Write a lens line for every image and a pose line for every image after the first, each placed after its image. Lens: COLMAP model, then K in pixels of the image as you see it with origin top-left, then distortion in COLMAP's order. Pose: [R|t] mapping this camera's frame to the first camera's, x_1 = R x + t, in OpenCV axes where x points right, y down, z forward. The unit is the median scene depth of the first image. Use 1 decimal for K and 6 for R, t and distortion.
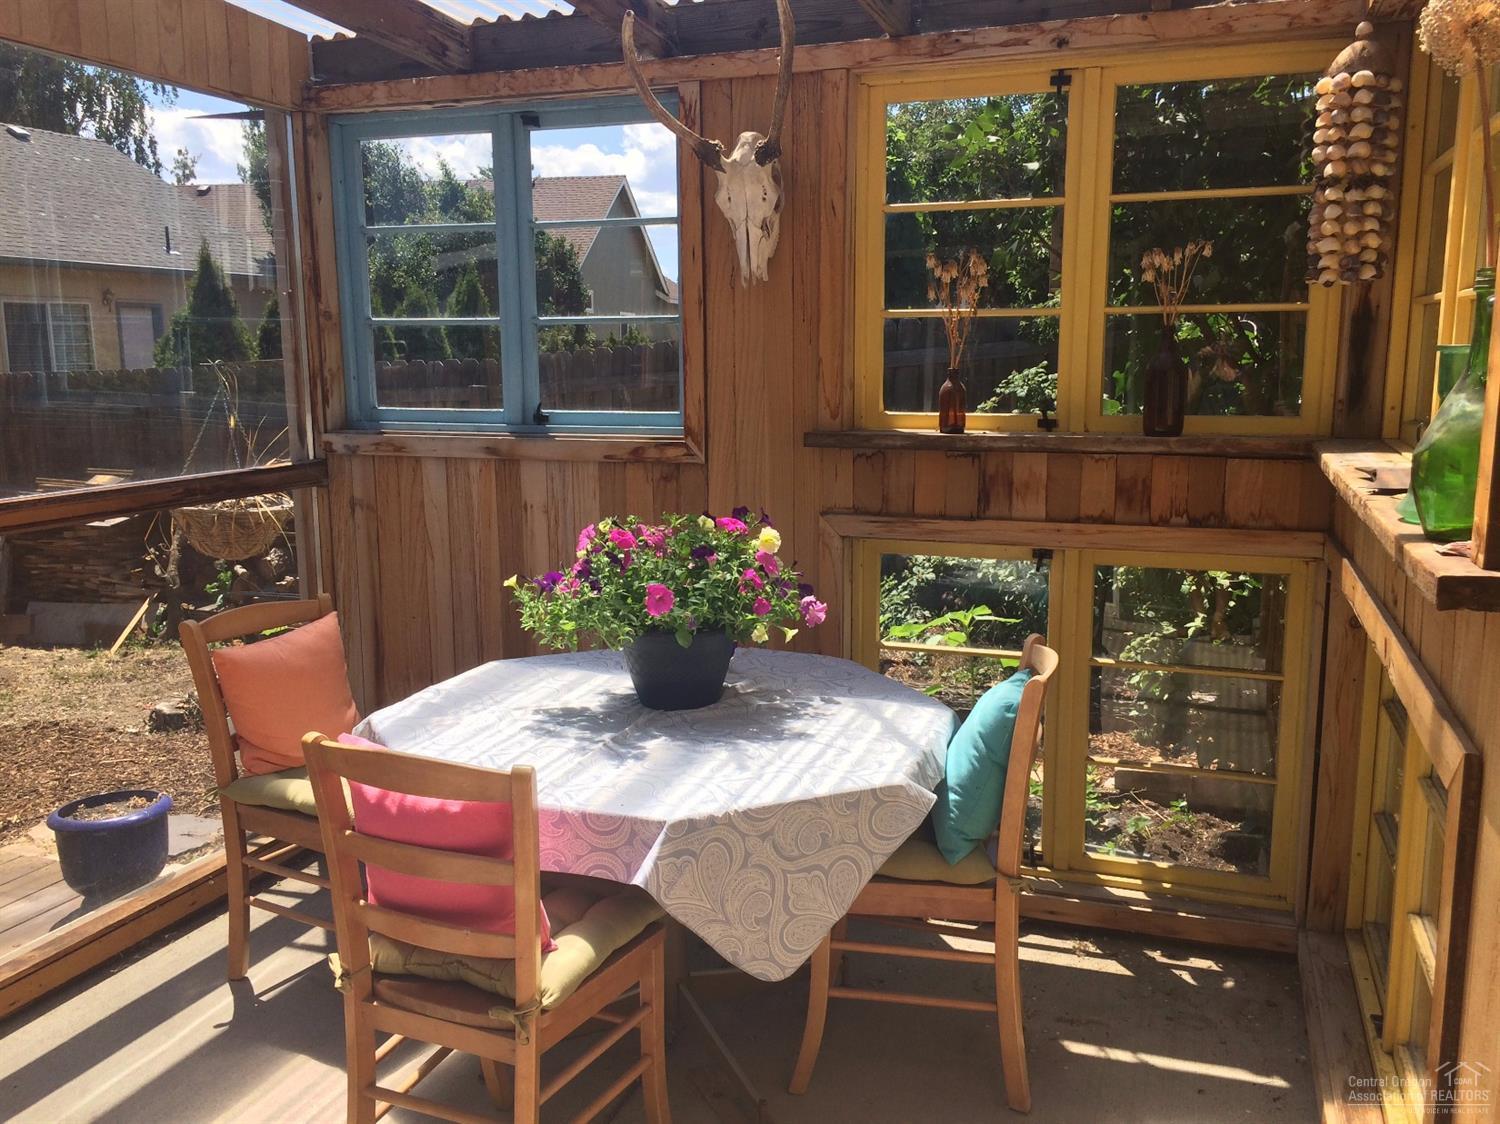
lens RADIAL K [[1293.7, 0, 741.6], [0, 1293.7, 569.9], [0, 0, 1]] dist [0.075979, -0.099613]
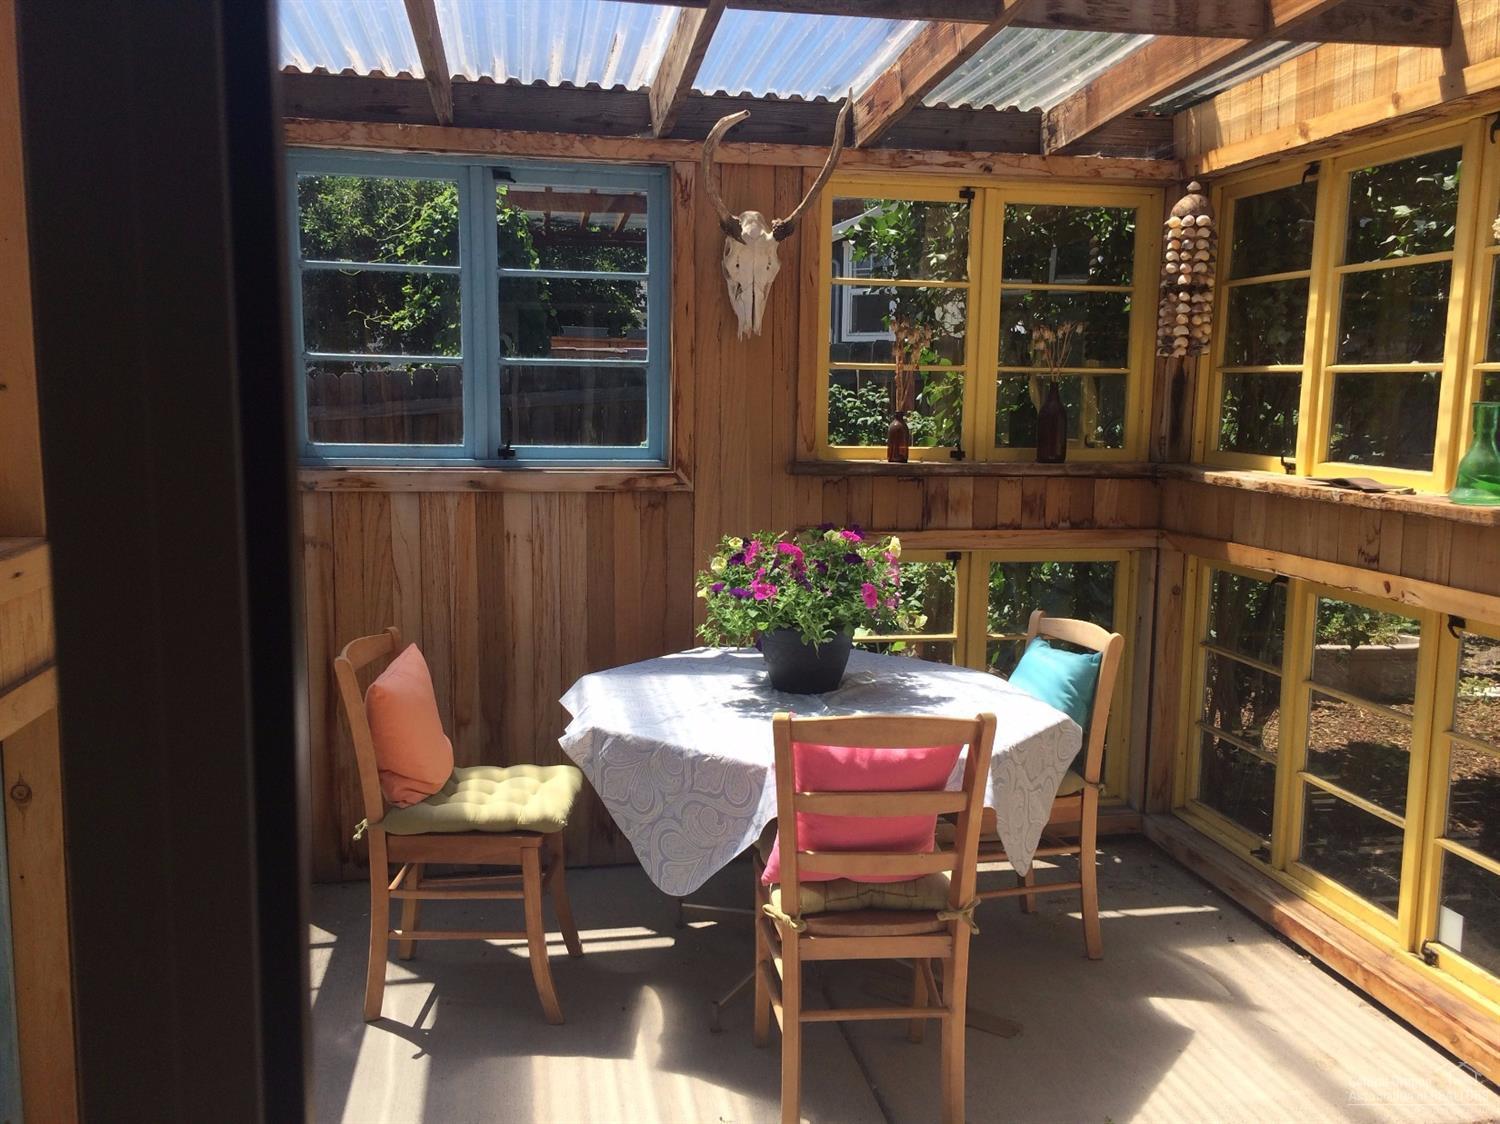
lens RADIAL K [[1293.7, 0, 746.3], [0, 1293.7, 563.8], [0, 0, 1]] dist [0.075979, -0.099613]
pose [[0.867485, -0.046926, 0.495246, -0.609220], [0.064910, 0.997707, -0.019162, 0.006875], [-0.493211, 0.048769, 0.868542, -0.010459]]
